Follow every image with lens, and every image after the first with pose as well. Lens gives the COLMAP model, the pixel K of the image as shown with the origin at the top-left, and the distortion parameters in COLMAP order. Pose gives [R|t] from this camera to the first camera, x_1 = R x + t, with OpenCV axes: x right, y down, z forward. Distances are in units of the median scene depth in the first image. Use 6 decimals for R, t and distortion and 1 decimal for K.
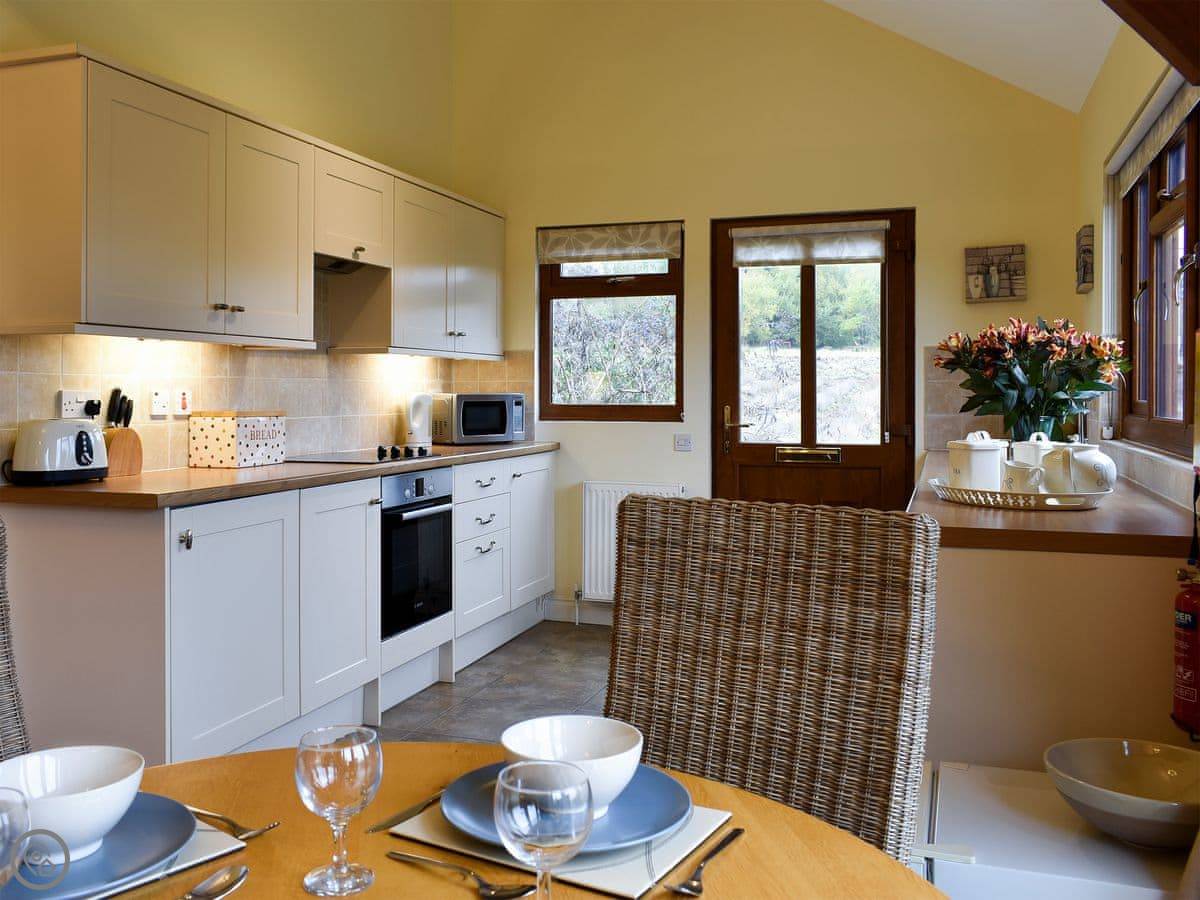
lens RADIAL K [[1117.6, 0, 553.4], [0, 1117.6, 392.2], [0, 0, 1]] dist [0.005006, 0.002088]
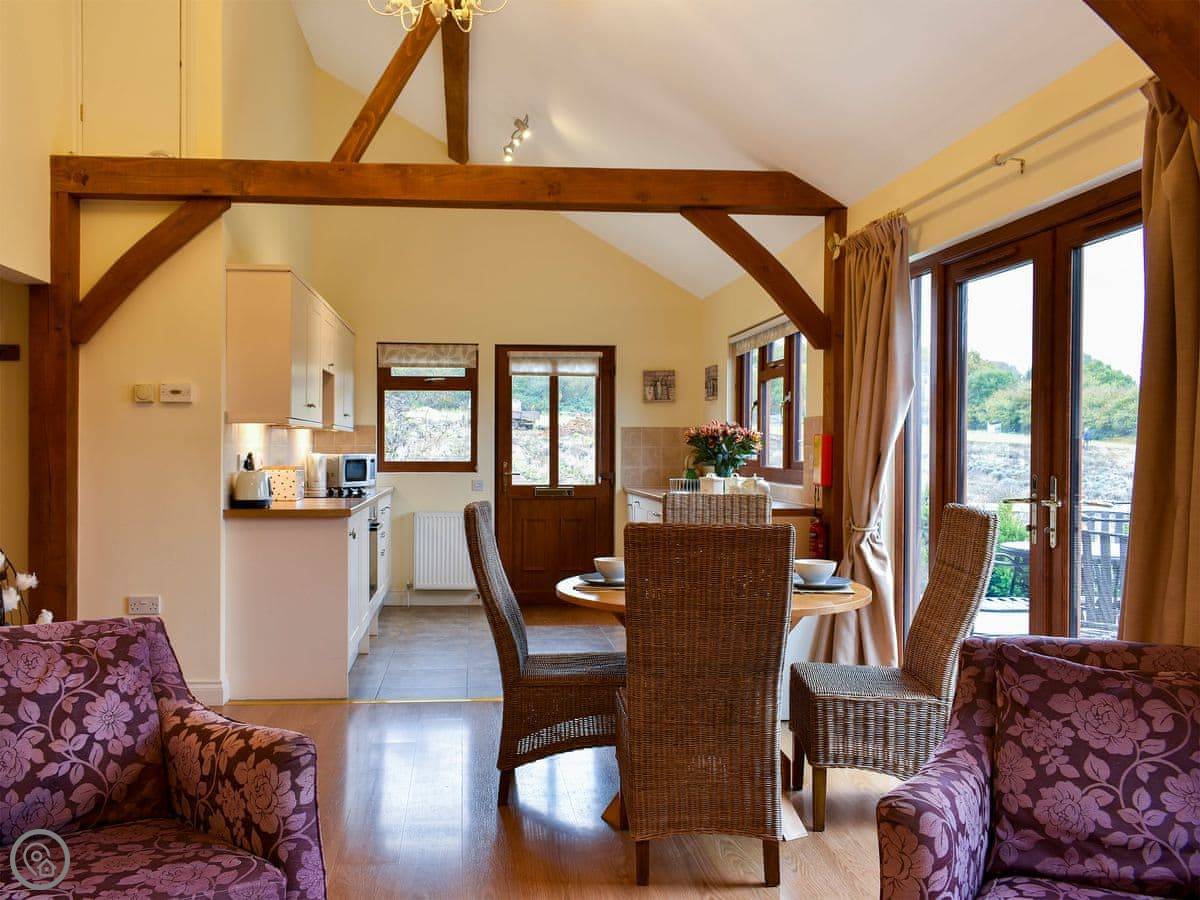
lens RADIAL K [[1084.4, 0, 600.0], [0, 1084.4, 450.0], [0, 0, 1]] dist [-0.022788, -0.002677]
pose [[0.892503, 0.001124, 0.451040, -0.429732], [-0.002009, 0.999997, 0.001483, -0.007441], [-0.451037, -0.002230, 0.892503, -0.451655]]
